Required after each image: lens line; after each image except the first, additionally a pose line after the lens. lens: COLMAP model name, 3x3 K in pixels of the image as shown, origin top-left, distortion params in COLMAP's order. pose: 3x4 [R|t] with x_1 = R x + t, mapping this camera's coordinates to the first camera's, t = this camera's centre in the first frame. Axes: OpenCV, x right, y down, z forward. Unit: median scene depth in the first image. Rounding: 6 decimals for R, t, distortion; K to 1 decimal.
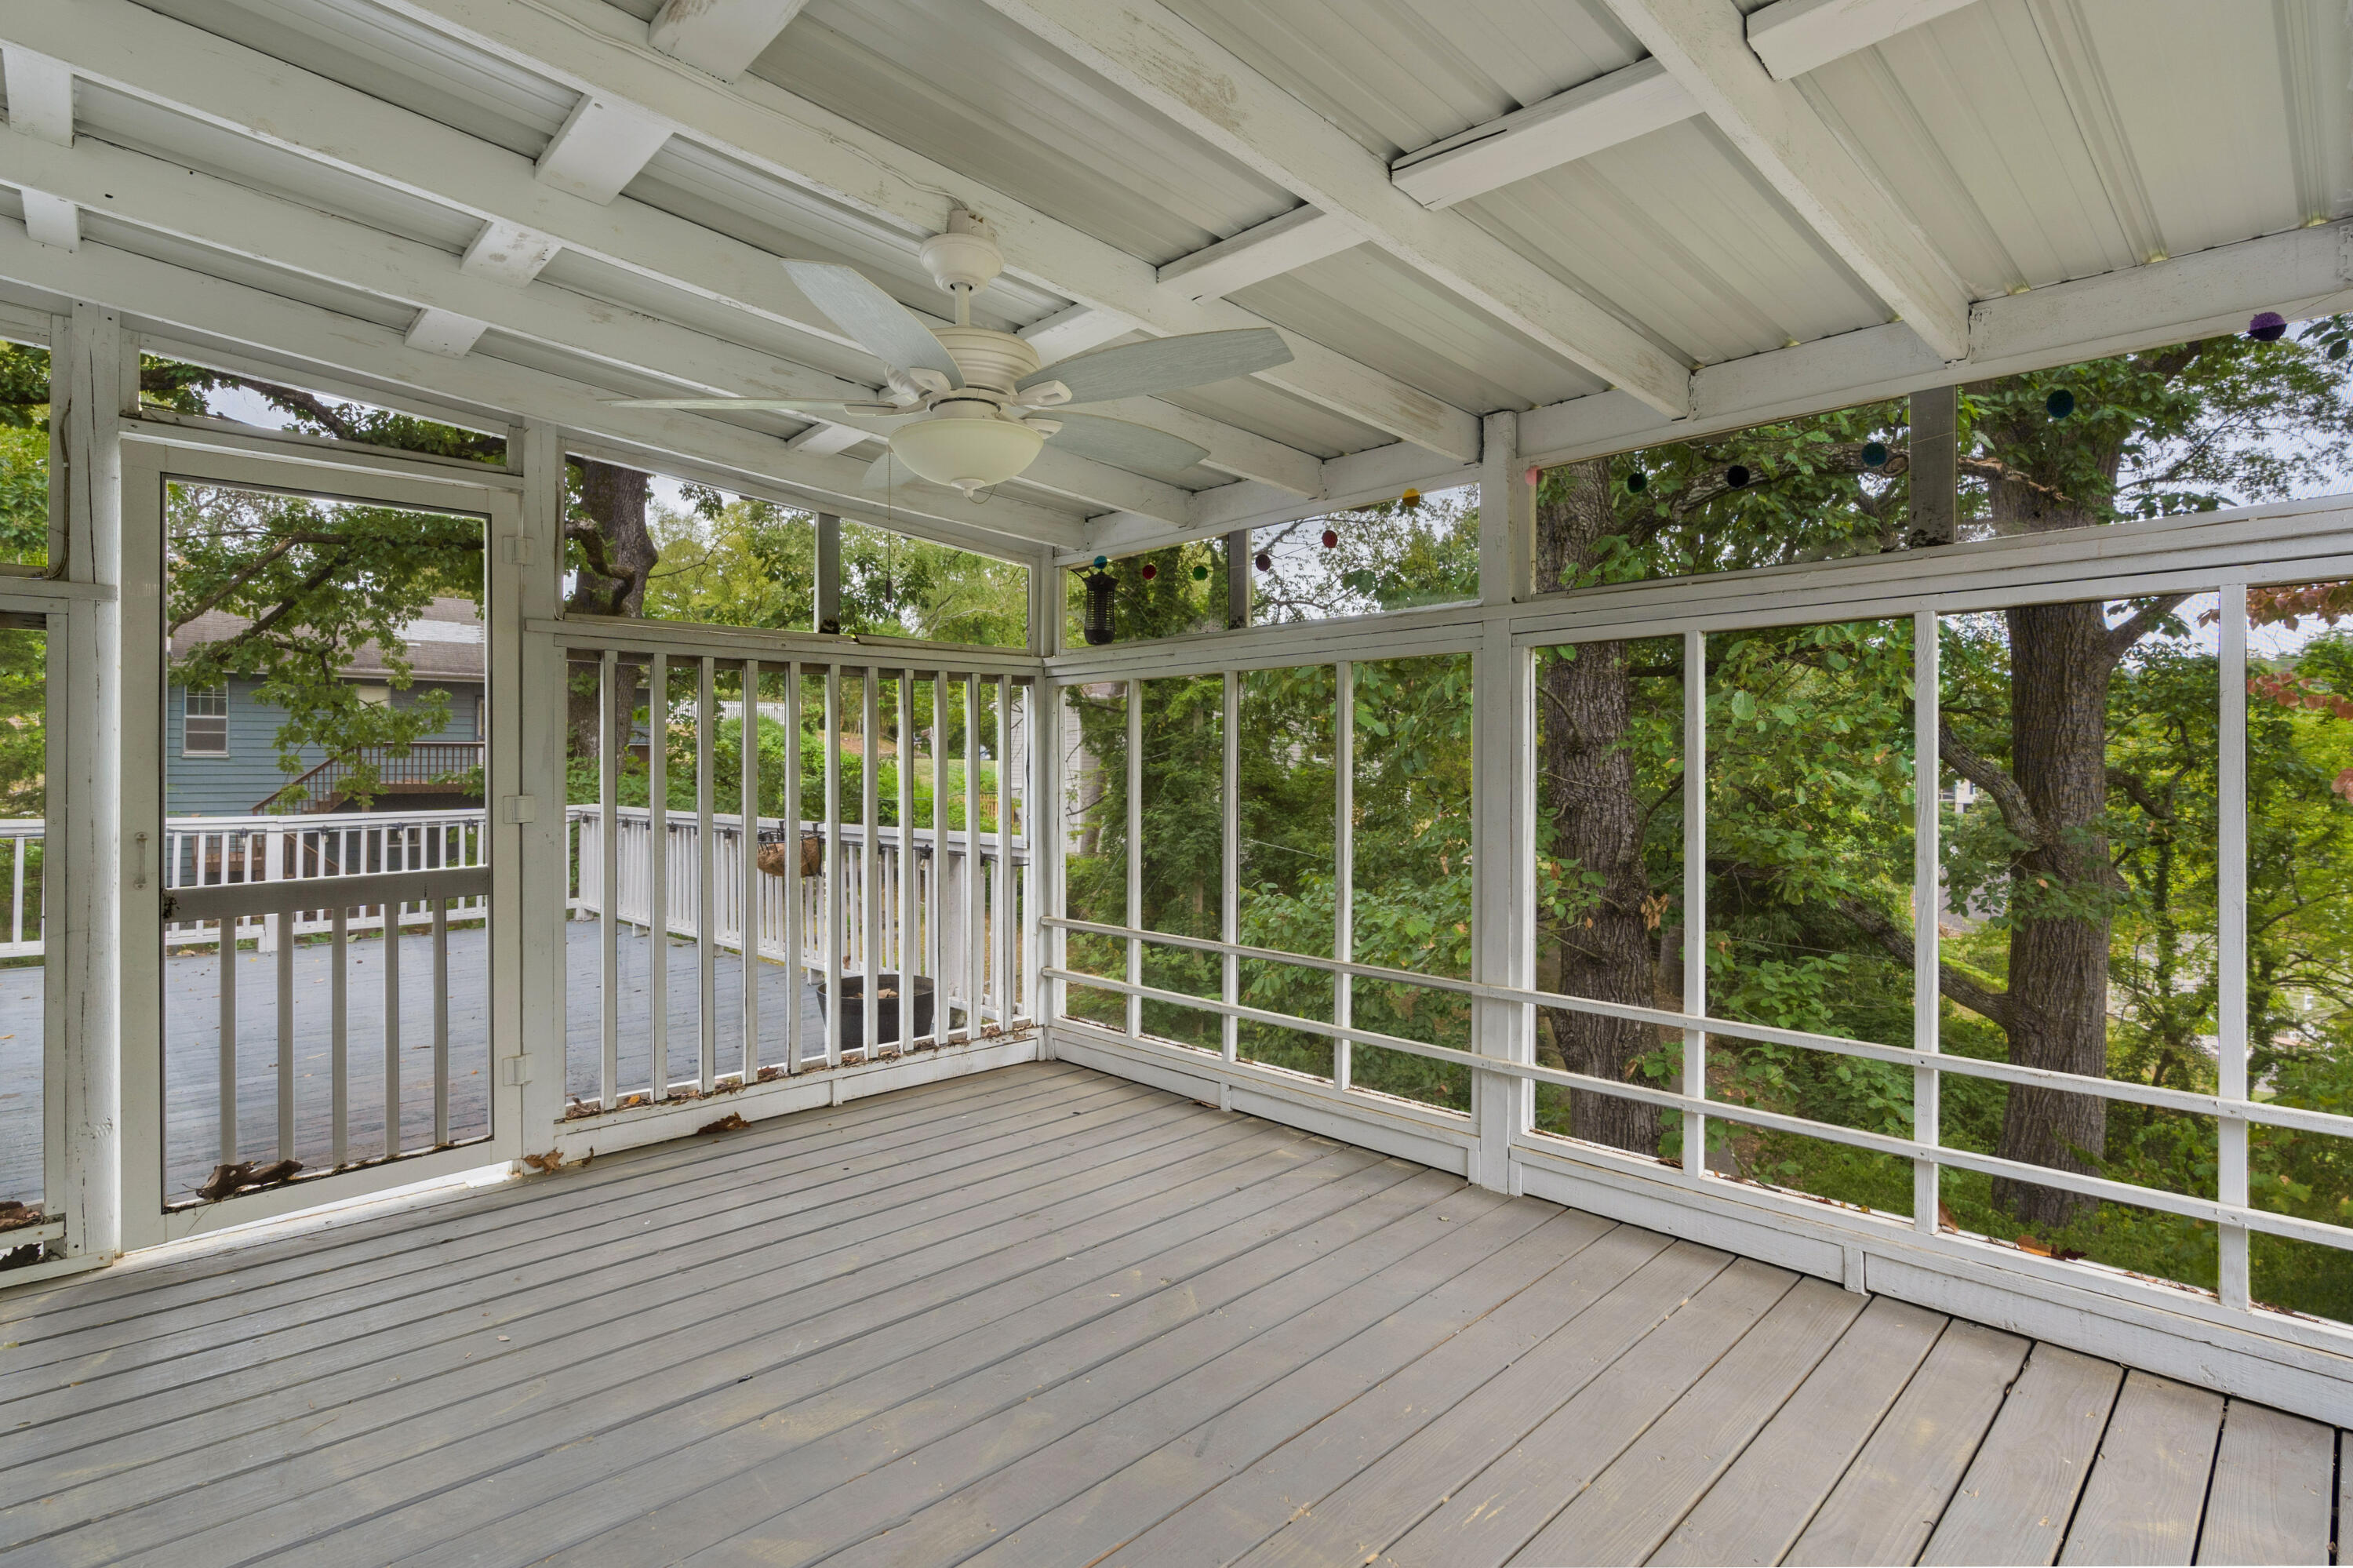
lens RADIAL K [[1146.1, 0, 1169.1], [0, 1146.1, 760.7], [0, 0, 1]] dist [-0.000930, -0.000490]
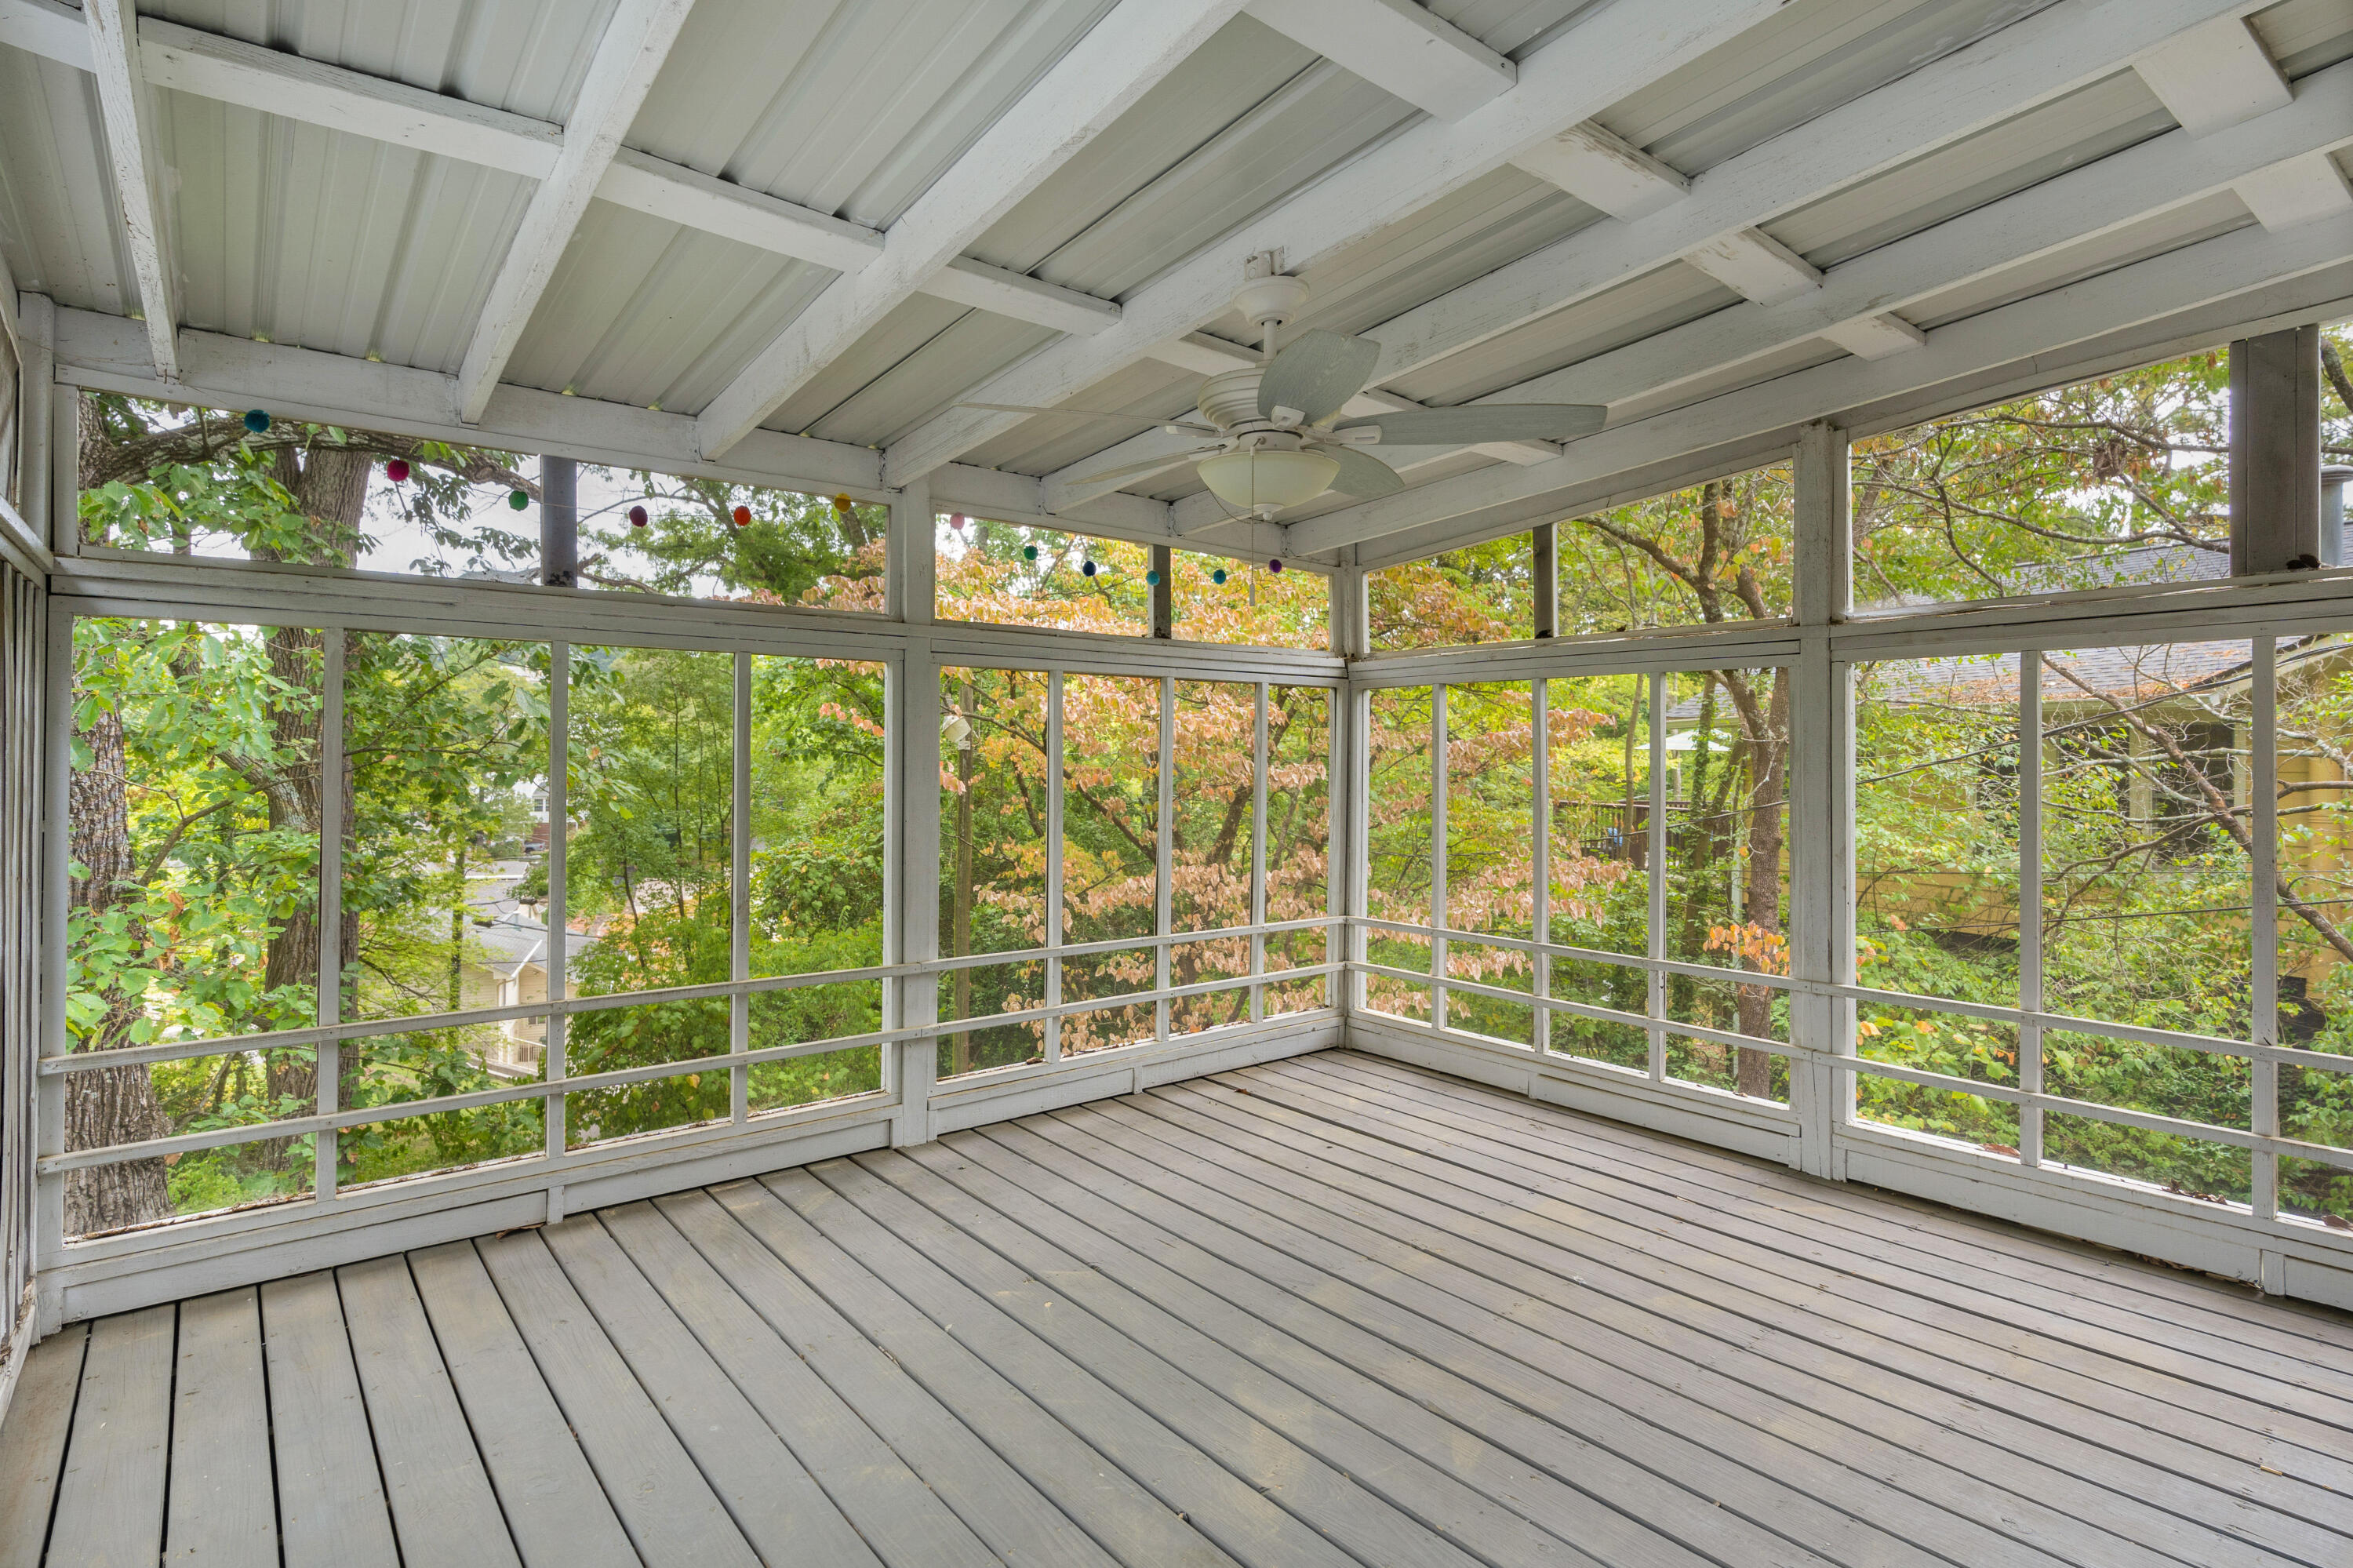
lens RADIAL K [[1191.7, 0, 1176.5], [0, 1191.7, 784.0], [0, 0, 1]] dist [-0.001428, -0.000205]
pose [[0.091457, -0.016659, 0.995670, -2.569695], [-0.006422, 0.999829, 0.017319, 0.006246], [-0.995788, -0.007978, 0.091335, 1.965874]]
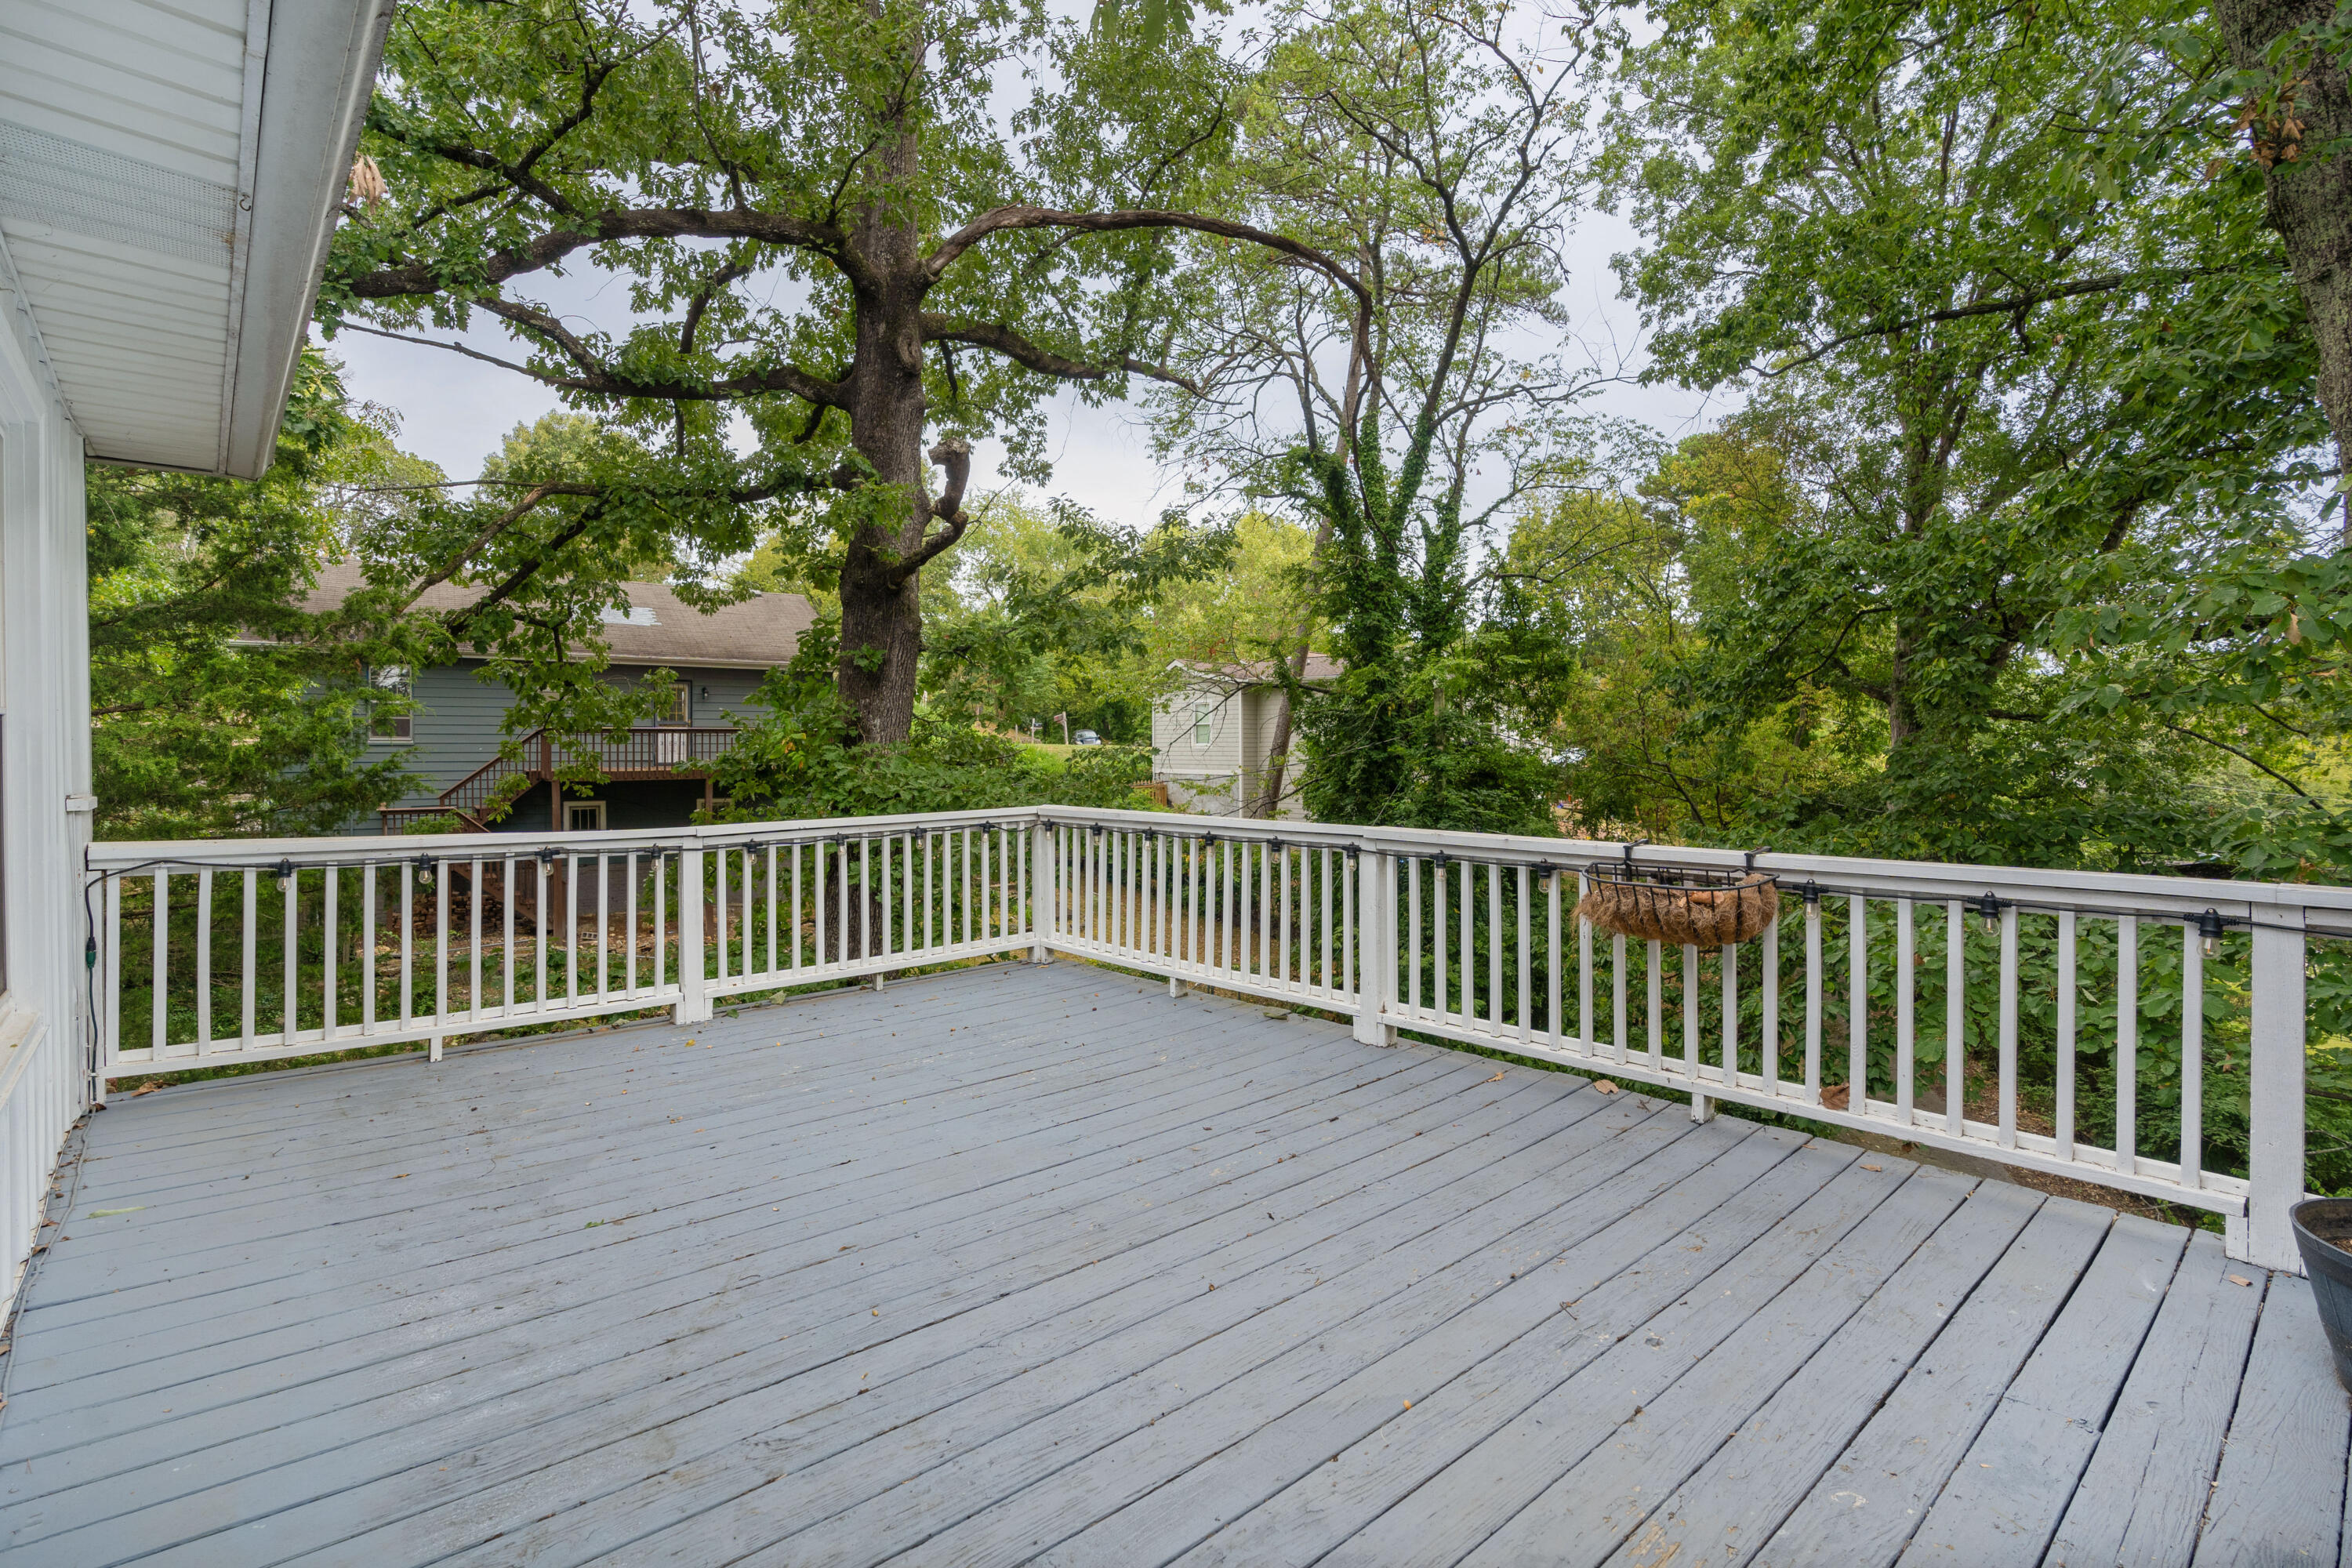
lens RADIAL K [[1111.8, 0, 1166.7], [0, 1111.8, 758.6], [0, 0, 1]] dist [0.001693, 0.000301]
pose [[0.998406, 0.001392, -0.056425, -0.141557], [-0.000880, 0.999958, 0.009108, 0.000420], [0.056435, -0.009044, 0.998365, 0.108489]]
